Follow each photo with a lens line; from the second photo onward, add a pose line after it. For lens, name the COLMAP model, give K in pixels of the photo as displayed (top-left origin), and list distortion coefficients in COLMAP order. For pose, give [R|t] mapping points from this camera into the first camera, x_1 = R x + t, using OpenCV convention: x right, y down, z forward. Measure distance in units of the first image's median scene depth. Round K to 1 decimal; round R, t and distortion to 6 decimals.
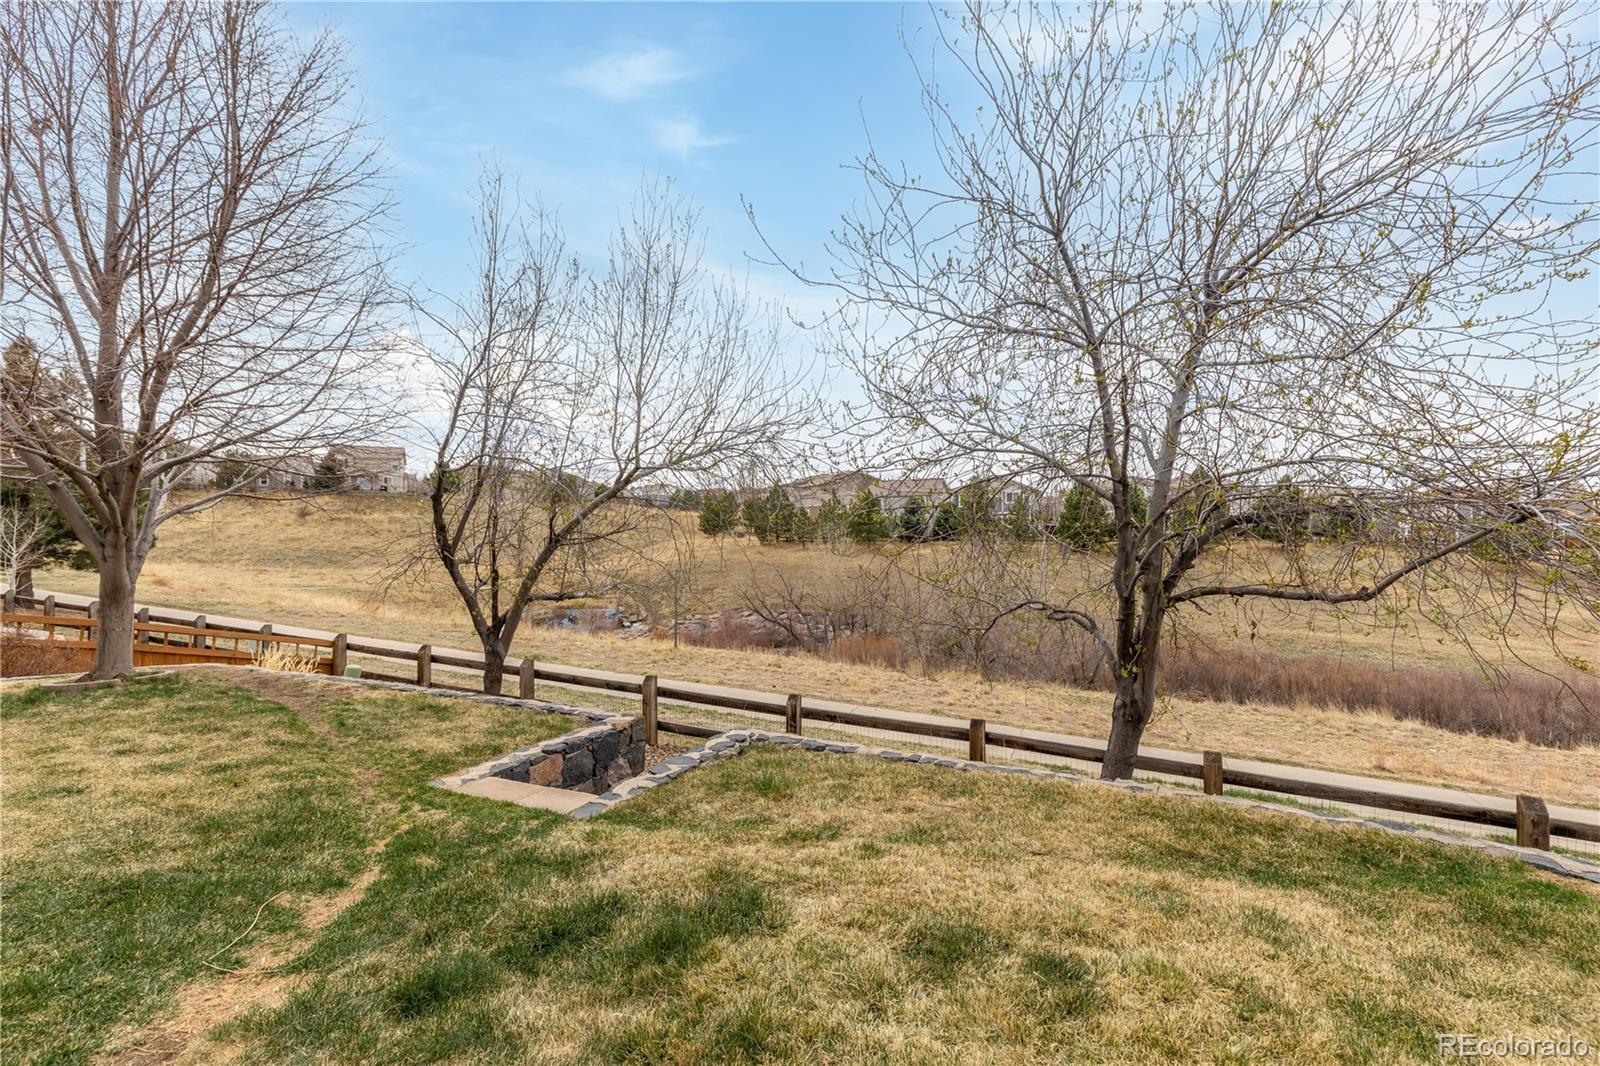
lens RADIAL K [[729.5, 0, 797.0], [0, 729.5, 530.5], [0, 0, 1]] dist [0.012792, -0.000479]
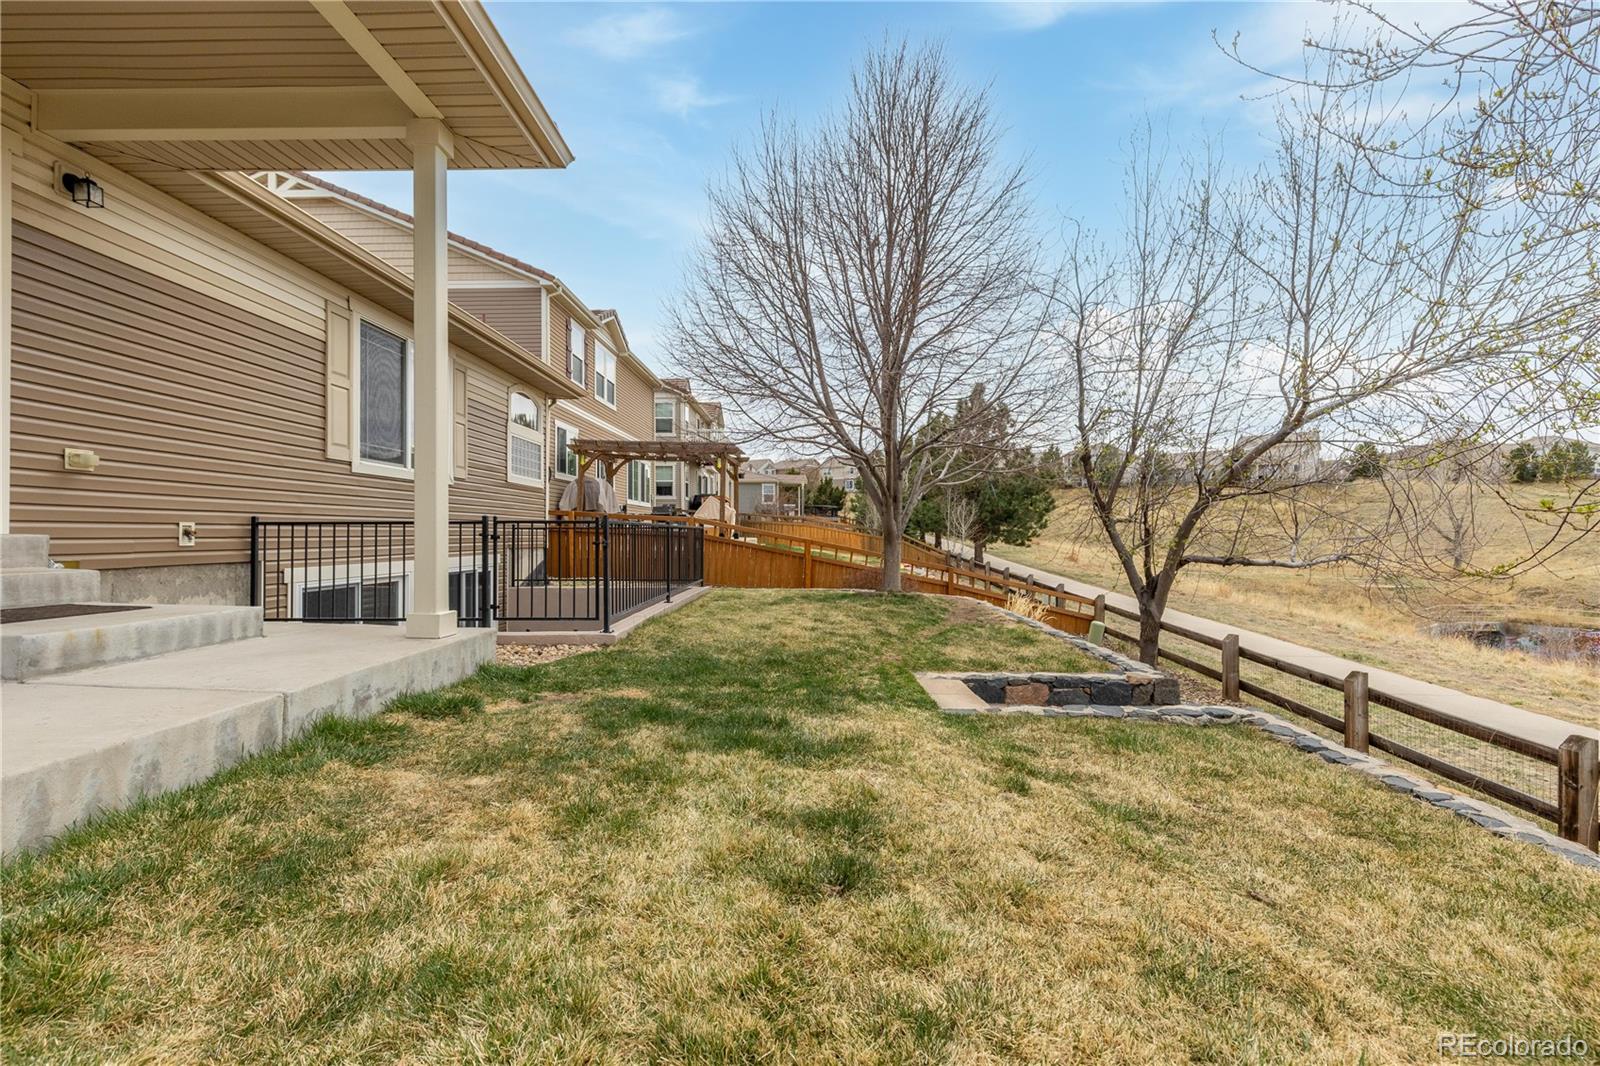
lens RADIAL K [[729.5, 0, 794.7], [0, 729.5, 534.3], [0, 0, 1]] dist [0.012792, -0.000479]
pose [[0.409586, 0.009018, -0.912227, 0.285971], [0.000065, 0.999951, 0.009914, 0.050901], [0.912272, -0.004120, 0.409565, 0.155702]]
